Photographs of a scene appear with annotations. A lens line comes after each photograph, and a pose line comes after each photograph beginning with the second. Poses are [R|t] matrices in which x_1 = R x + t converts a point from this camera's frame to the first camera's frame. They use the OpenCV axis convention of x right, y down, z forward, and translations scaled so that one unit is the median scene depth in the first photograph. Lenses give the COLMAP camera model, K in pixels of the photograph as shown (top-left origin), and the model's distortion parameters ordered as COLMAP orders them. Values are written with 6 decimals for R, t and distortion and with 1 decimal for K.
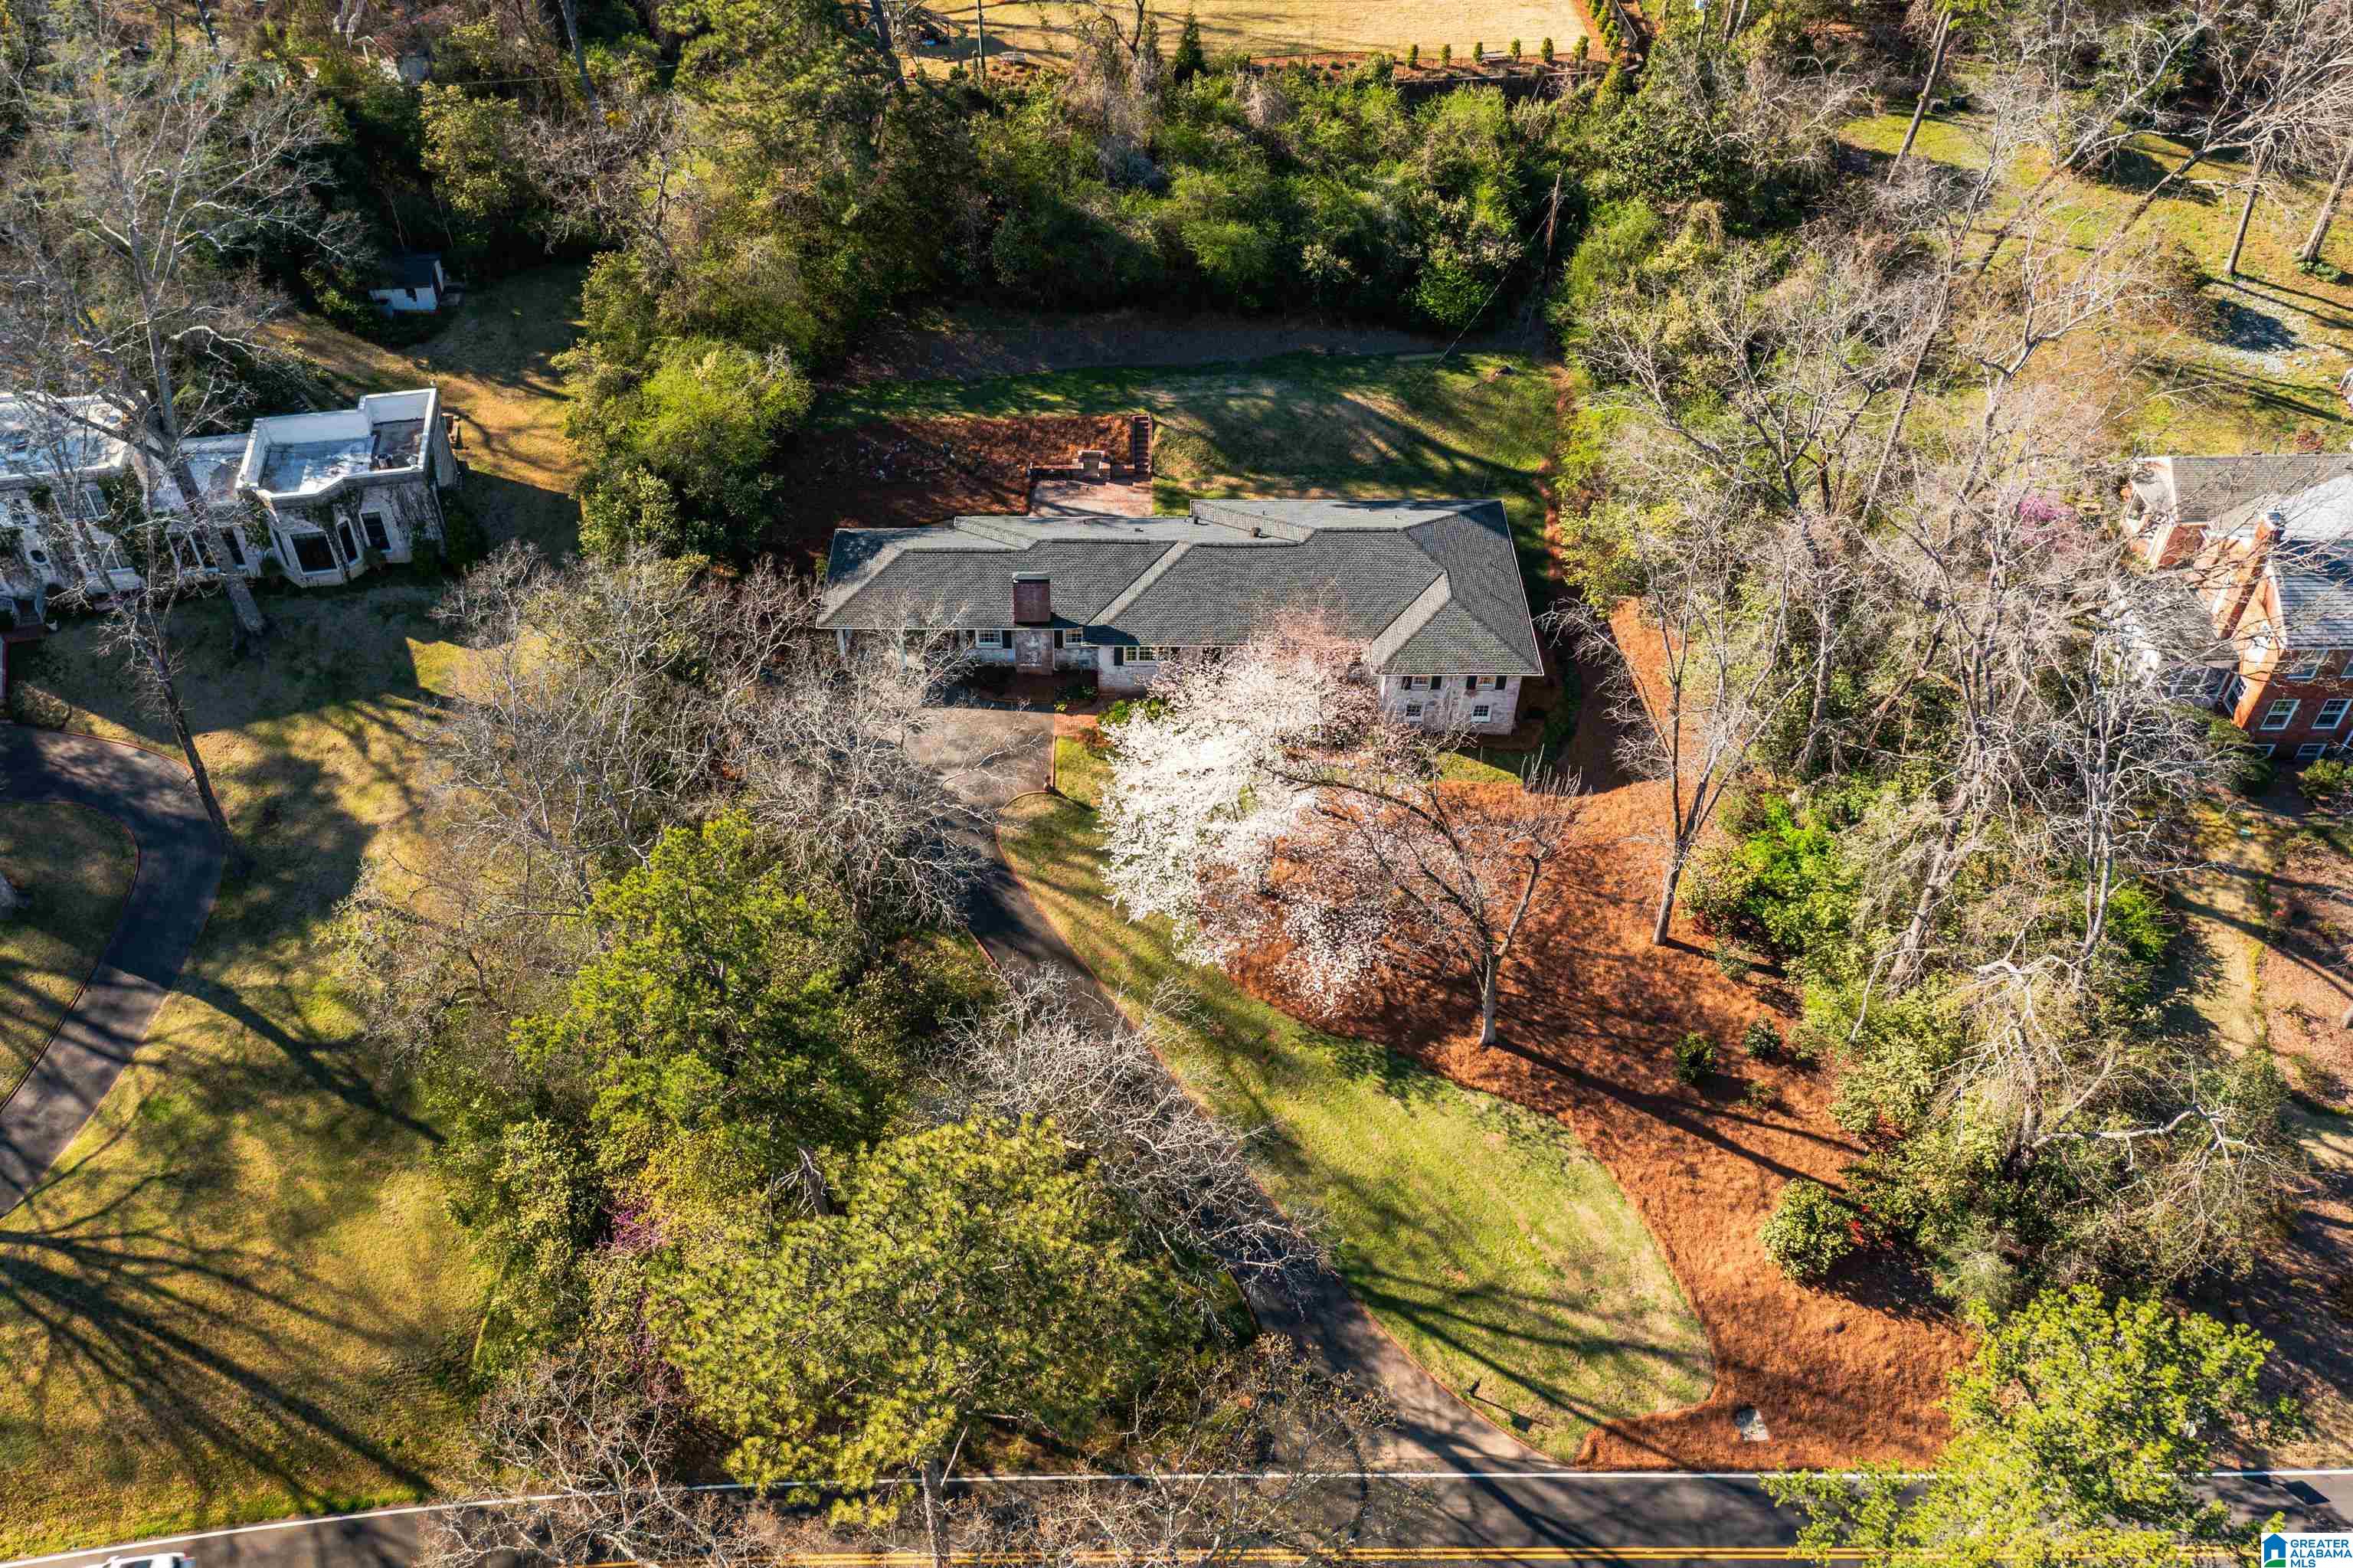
lens RADIAL K [[1815.7, 0, 1073.4], [0, 1815.7, 739.3], [0, 0, 1]] dist [-0.009182, -0.007932]
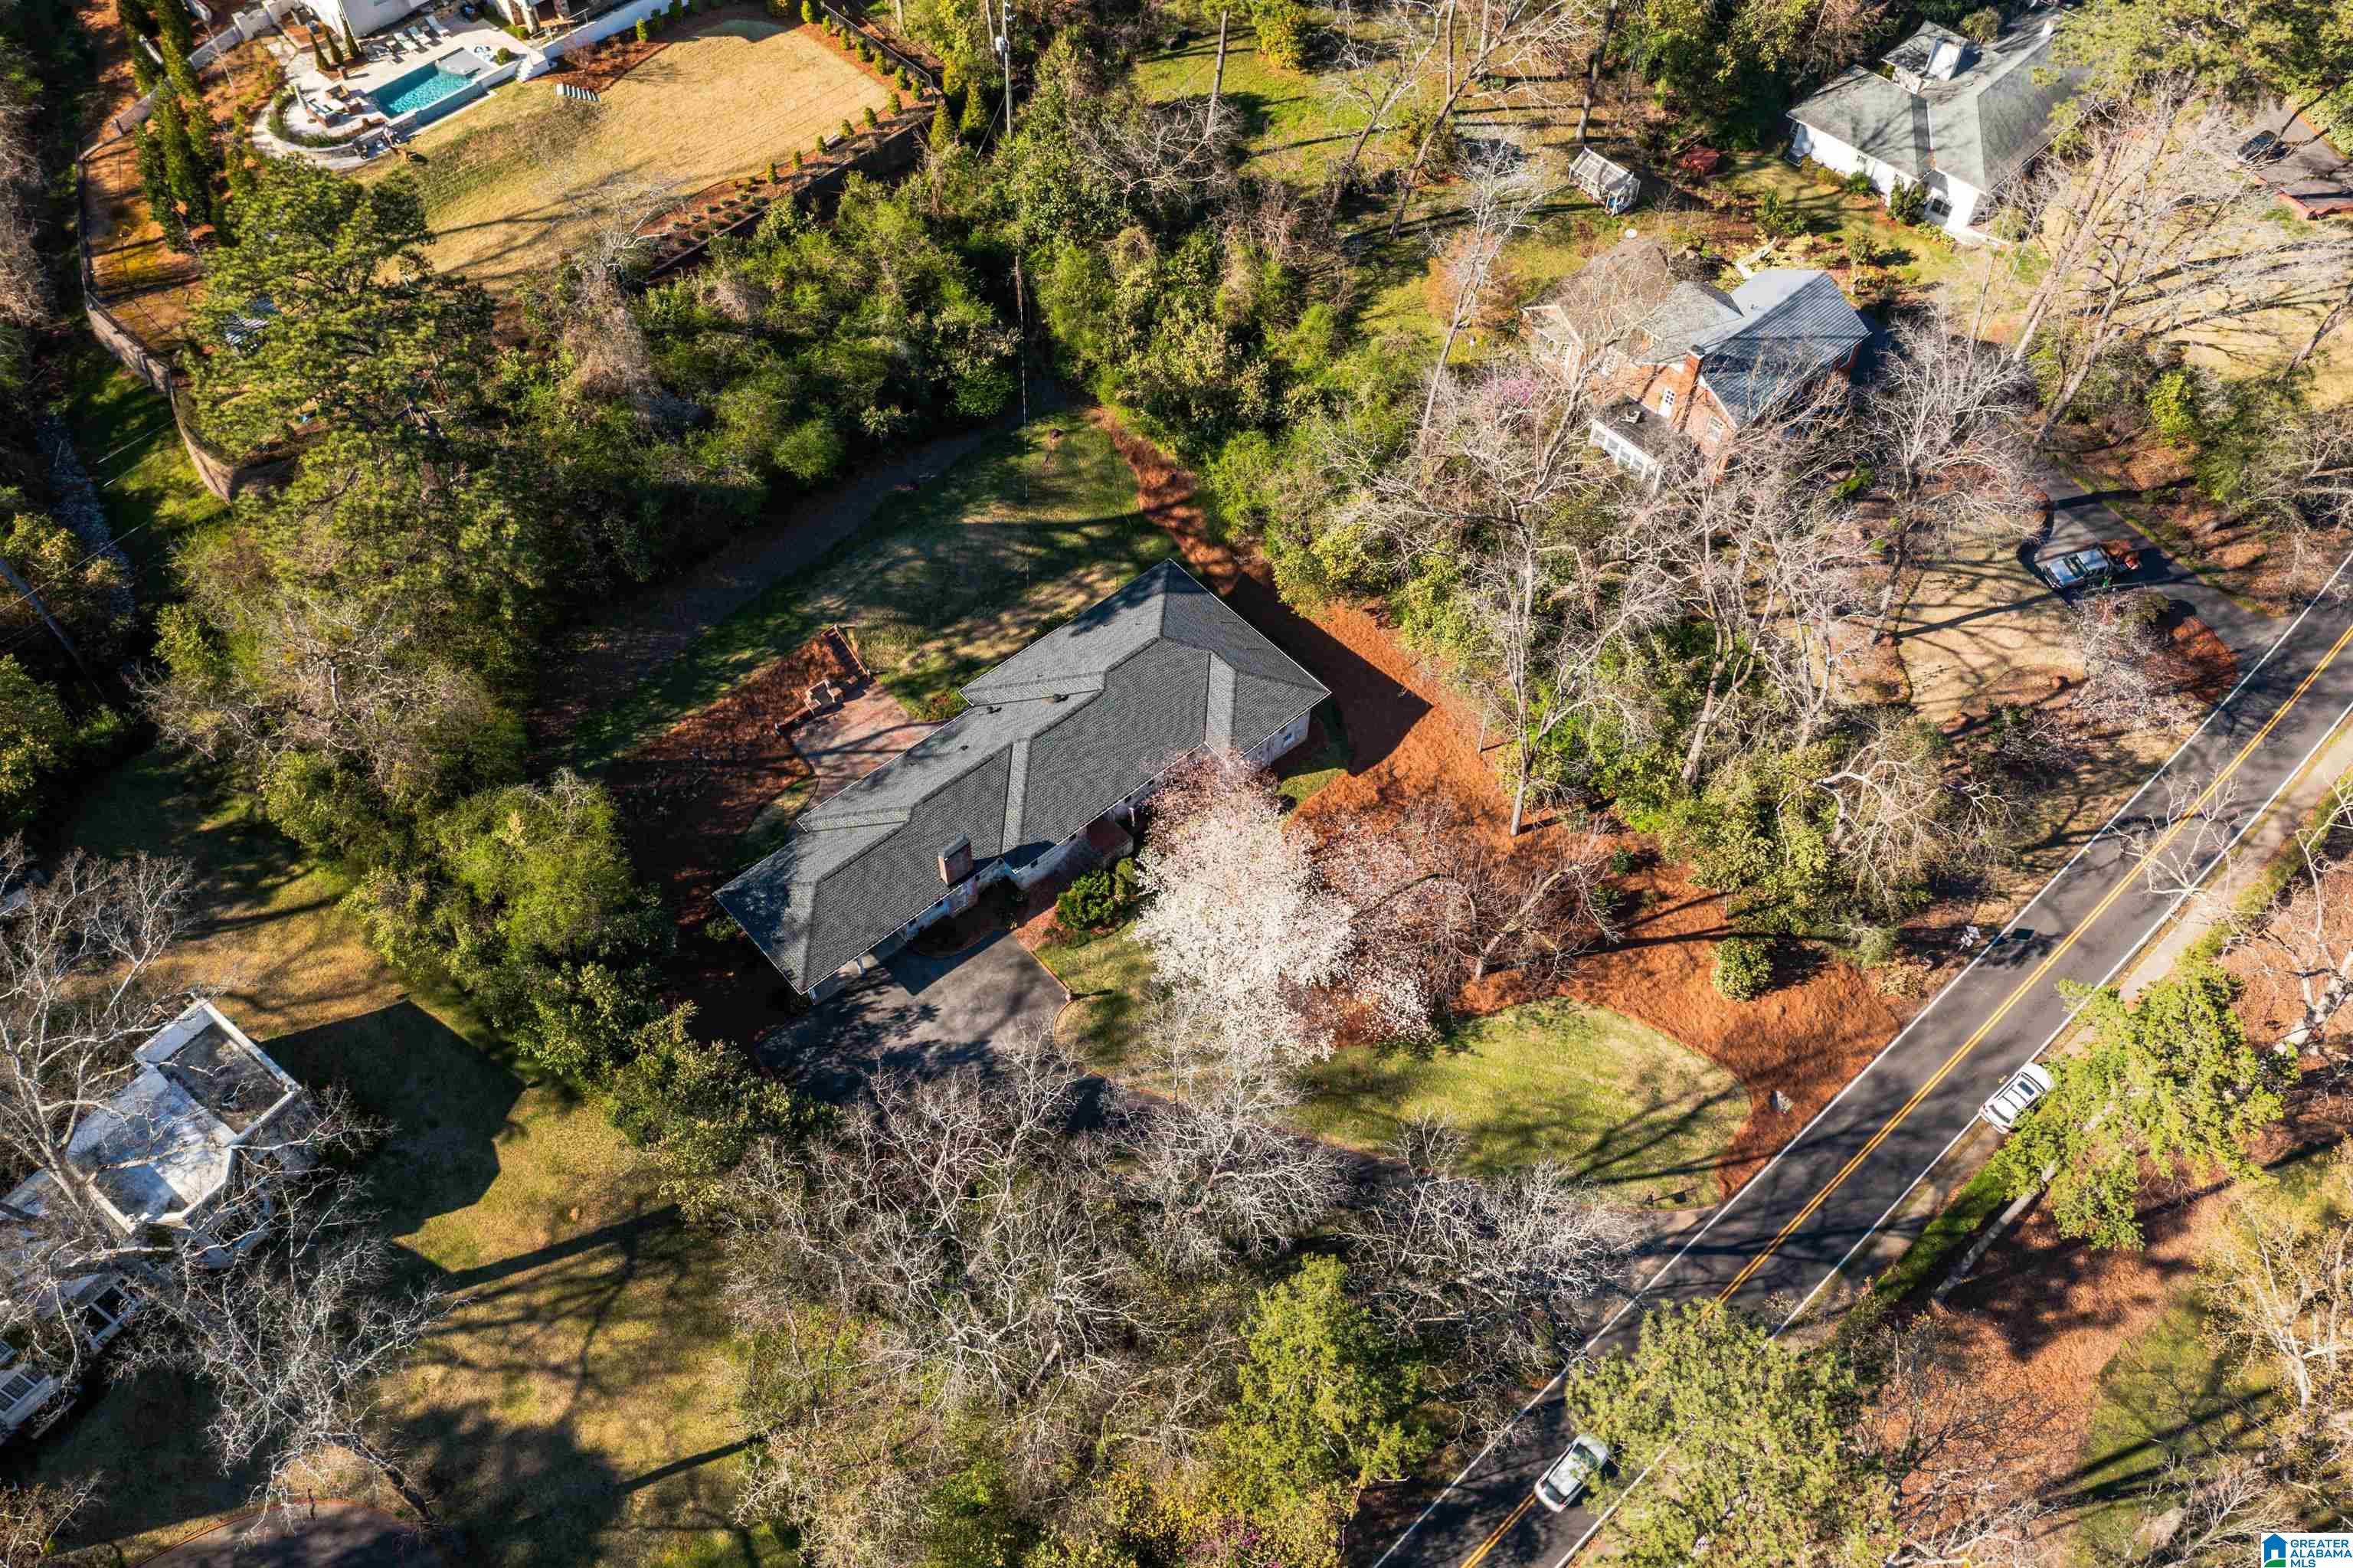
lens RADIAL K [[1815.7, 0, 1073.4], [0, 1815.7, 739.3], [0, 0, 1]] dist [-0.009182, -0.007932]
pose [[0.742515, -0.525814, 0.414959, -0.363942], [0.453327, 0.850543, 0.266592, -0.375778], [-0.493118, -0.009836, 0.869907, 0.002176]]
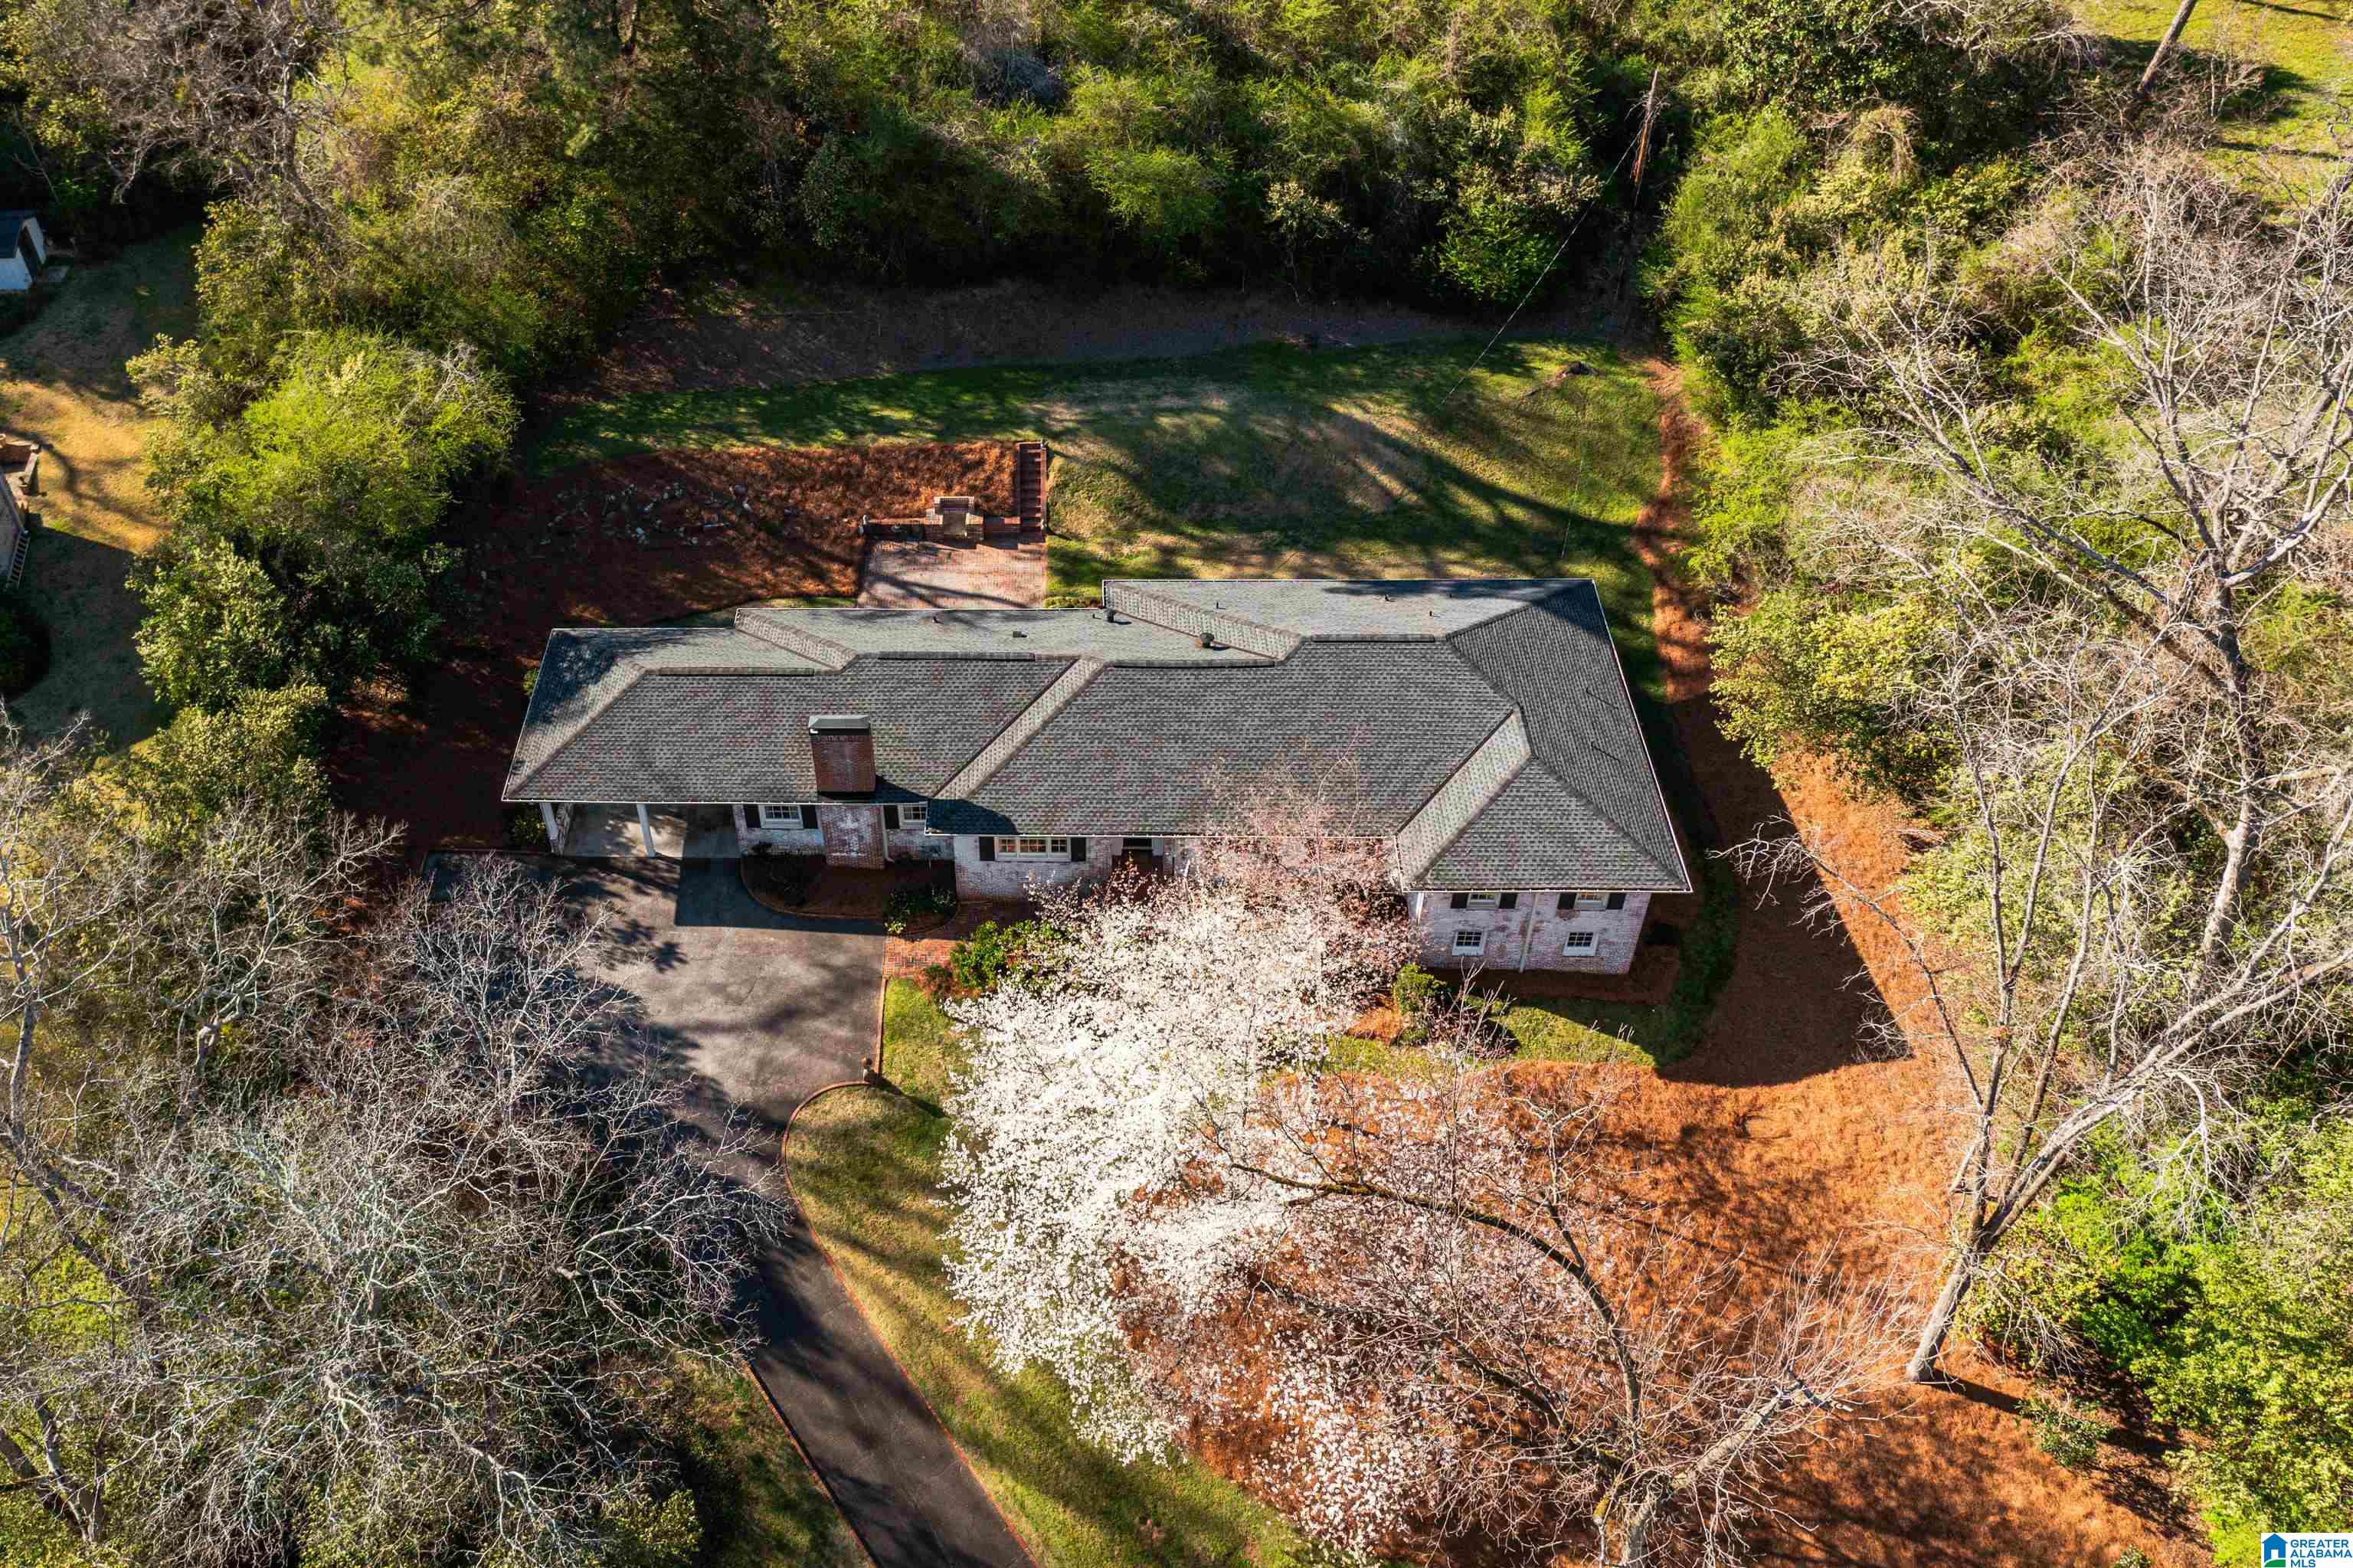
lens RADIAL K [[1928.1, 0, 947.3], [0, 1928.1, 732.3], [0, 0, 1]] dist [0.001284, -0.000586]
pose [[0.999833, -0.004725, -0.017645, 0.021389], [0.004808, 0.999978, 0.004655, -0.082075], [0.017623, -0.004739, 0.999833, 0.318758]]
